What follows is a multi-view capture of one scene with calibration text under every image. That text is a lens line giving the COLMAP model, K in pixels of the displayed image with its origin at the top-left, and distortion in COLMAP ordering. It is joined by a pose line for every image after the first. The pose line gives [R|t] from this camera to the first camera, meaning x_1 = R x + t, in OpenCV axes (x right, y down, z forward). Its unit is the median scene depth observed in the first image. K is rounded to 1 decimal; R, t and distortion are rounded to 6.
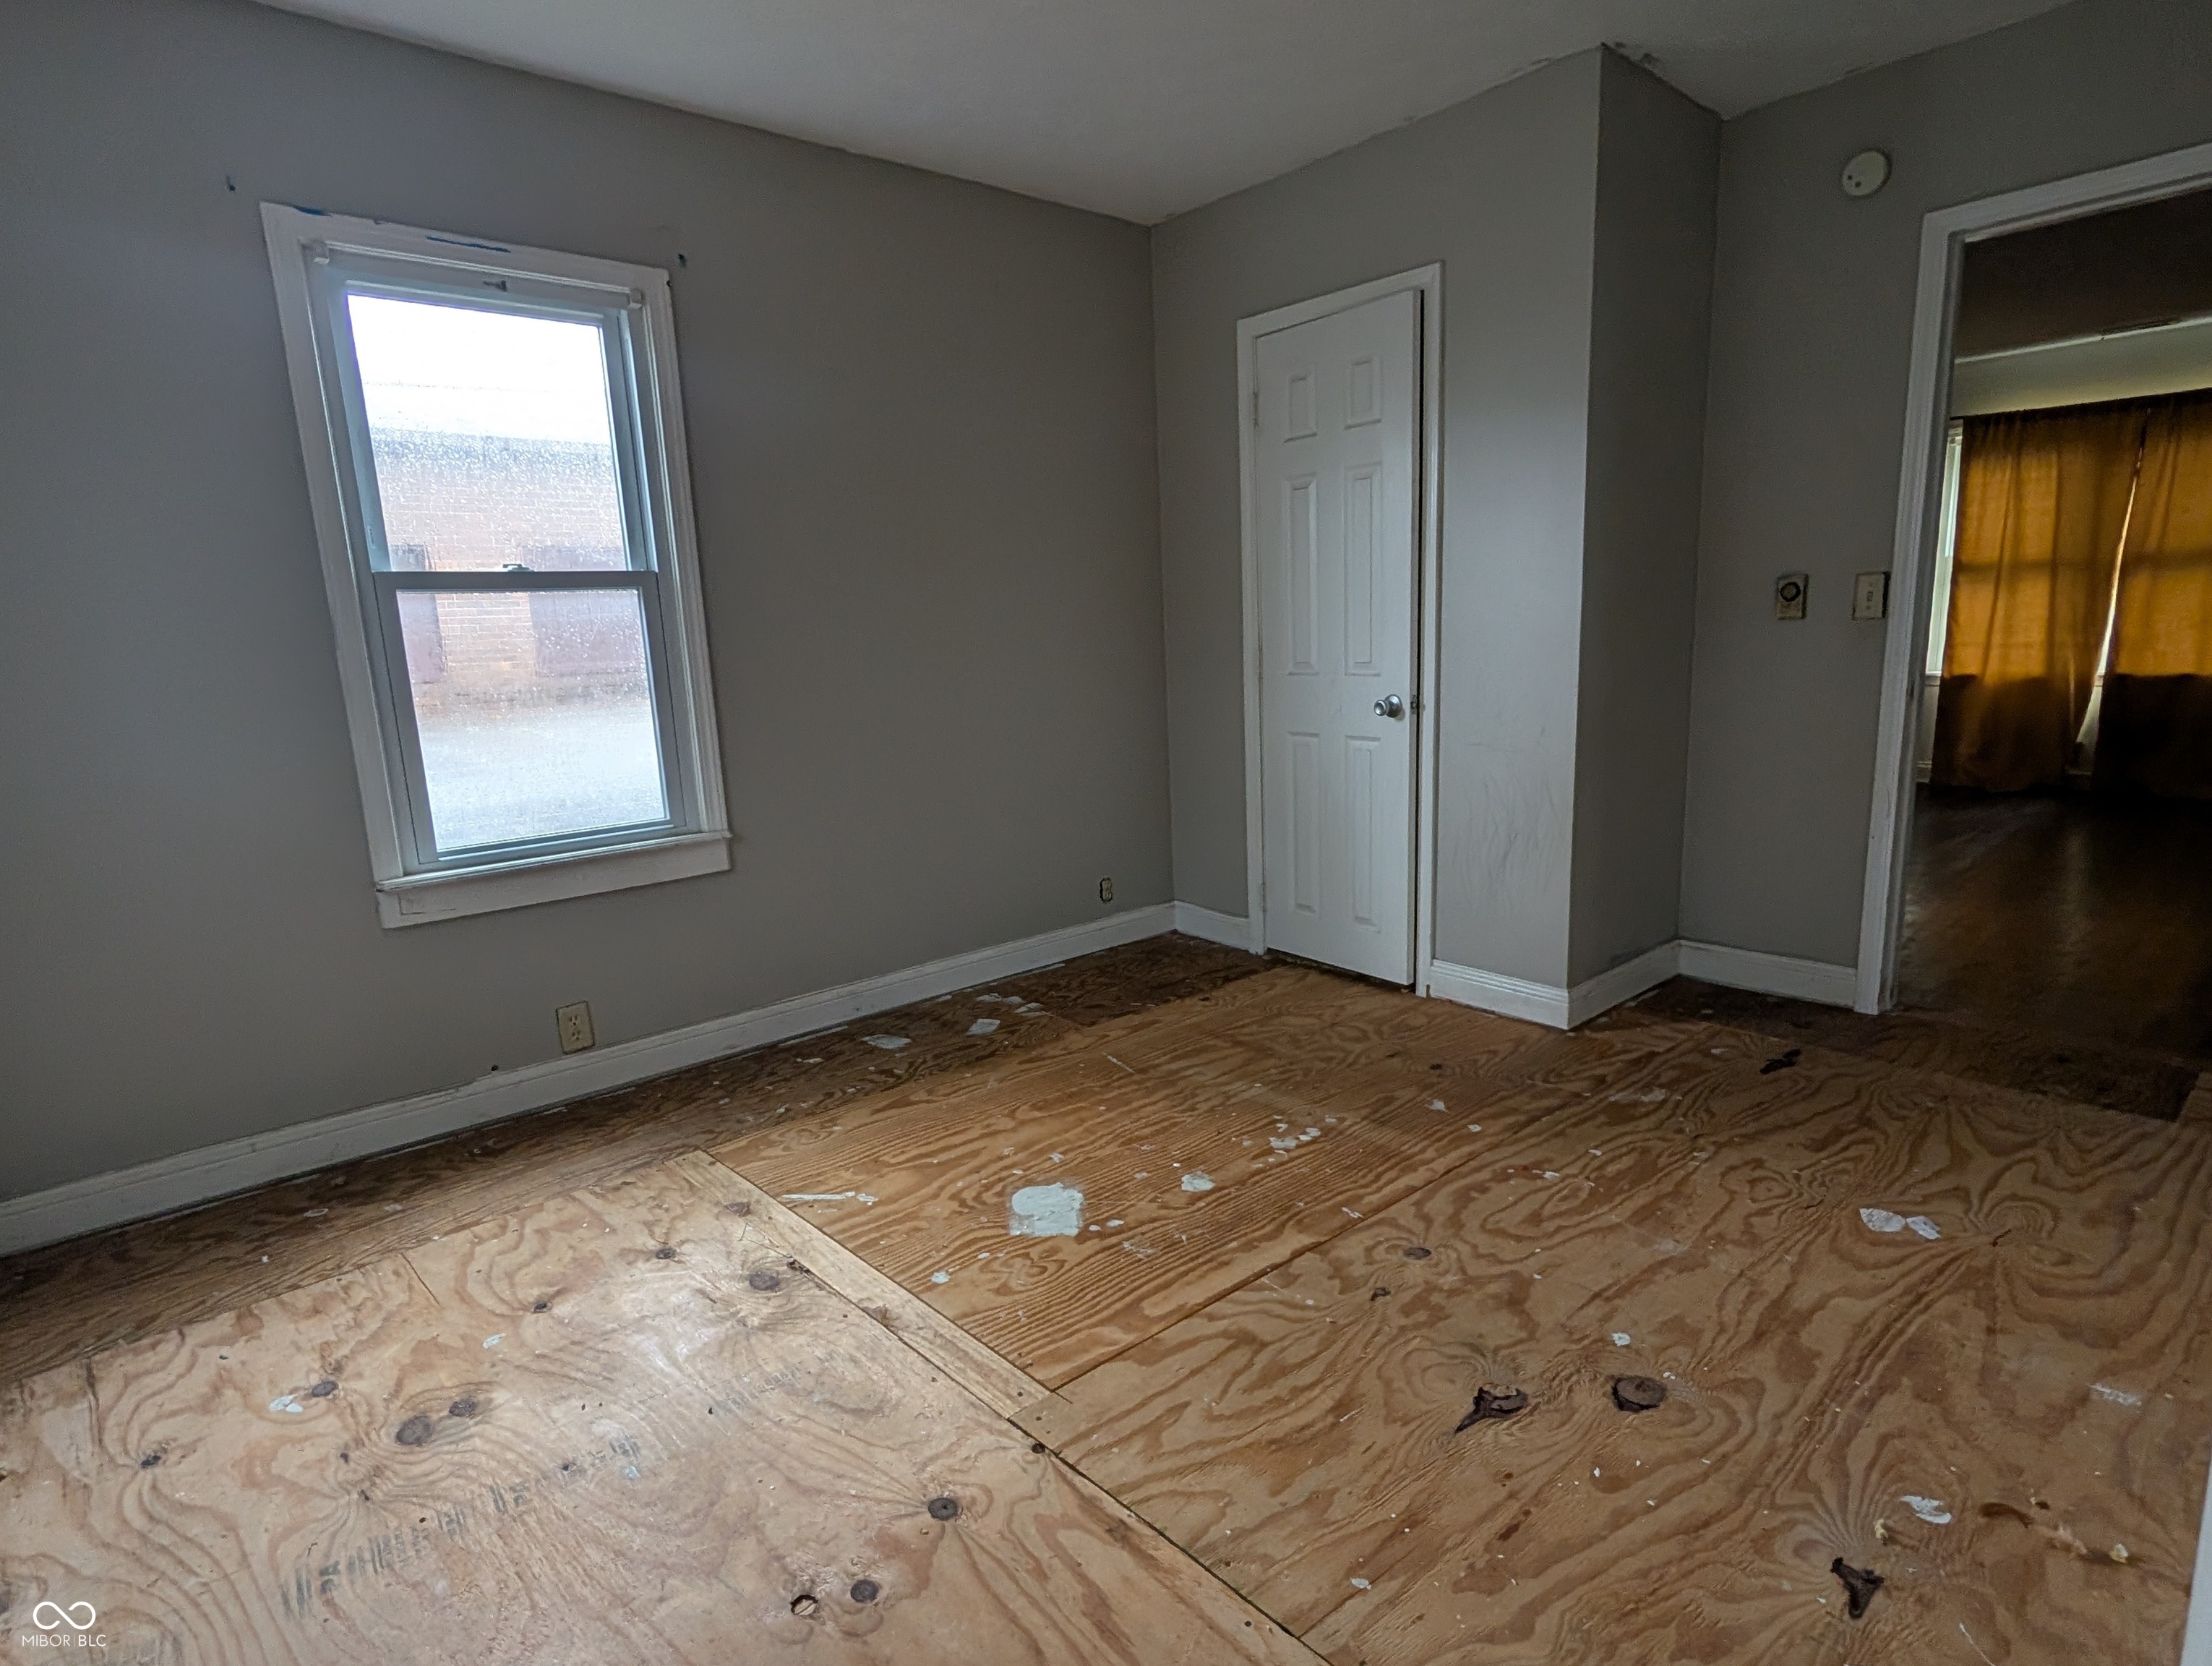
lens RADIAL K [[1177.3, 0, 1096.9], [0, 1177.3, 868.9], [0, 0, 1]] dist [-0.004001, 0.001886]
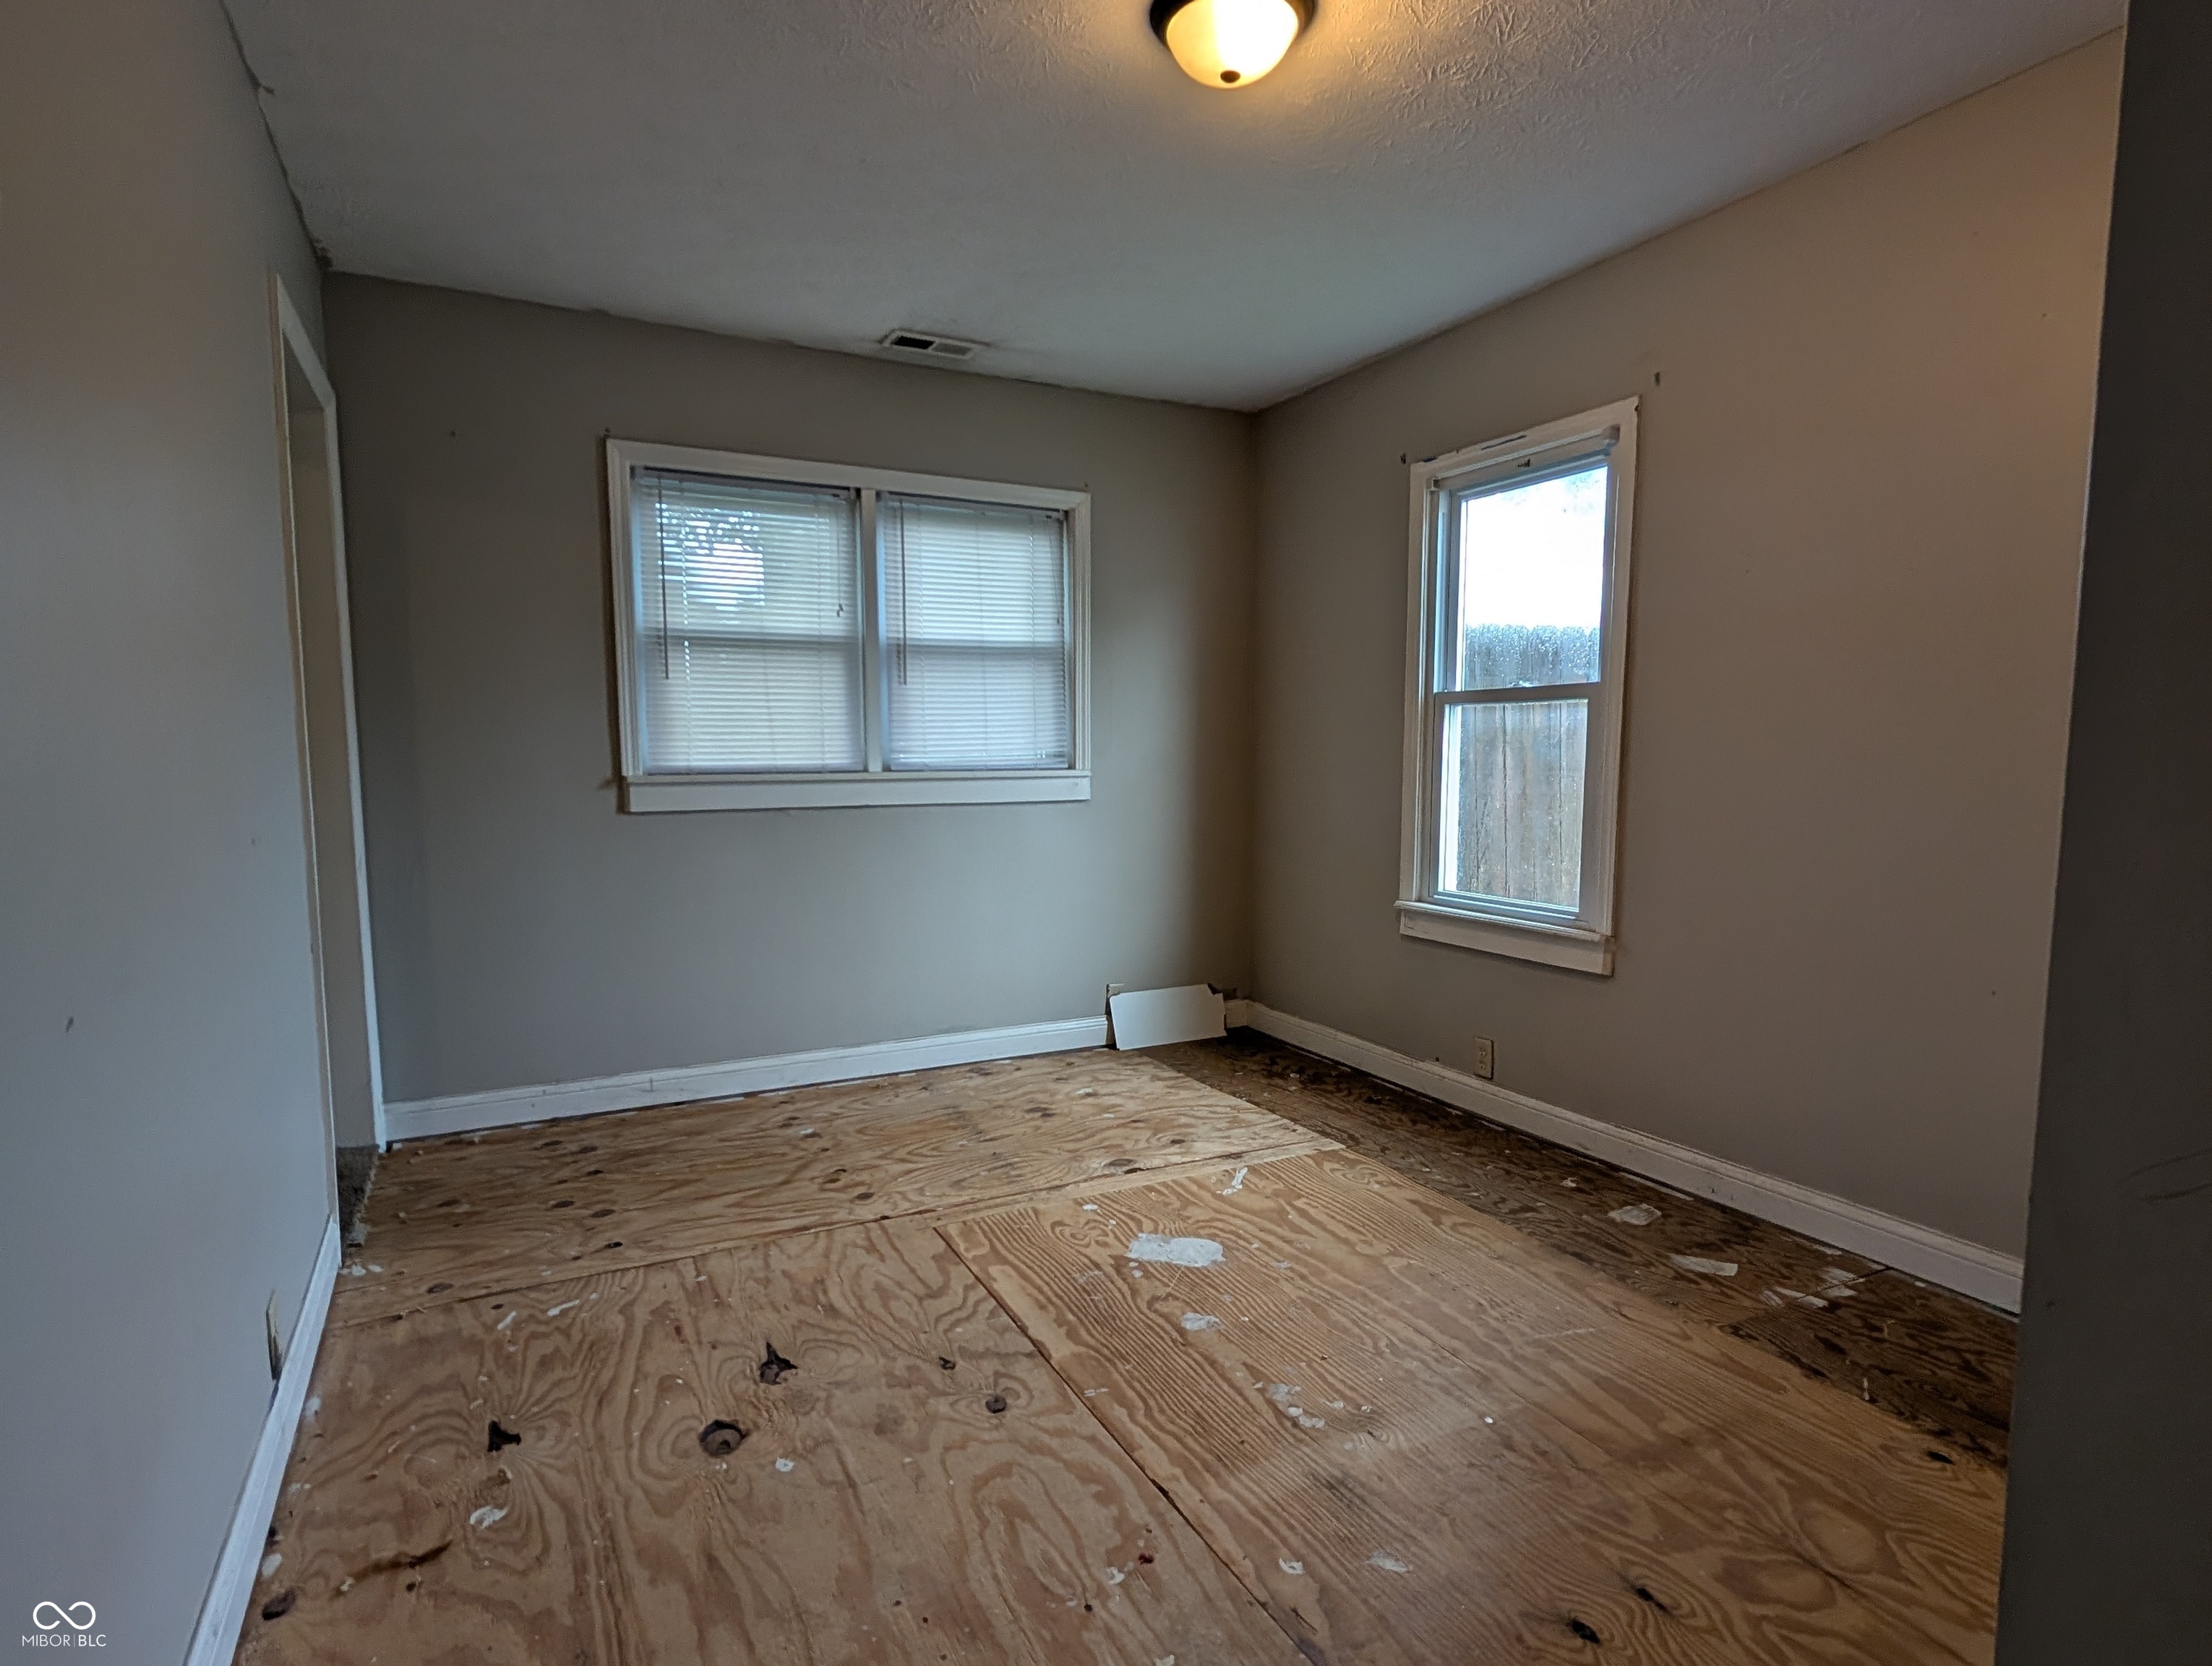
lens RADIAL K [[1177.3, 0, 1096.9], [0, 1177.3, 868.9], [0, 0, 1]] dist [-0.004001, 0.001886]
pose [[-0.249293, 0.144882, -0.957529, 1.038000], [-0.179532, 0.964693, 0.192707, -0.282822], [0.951641, 0.219947, -0.214480, 1.101569]]
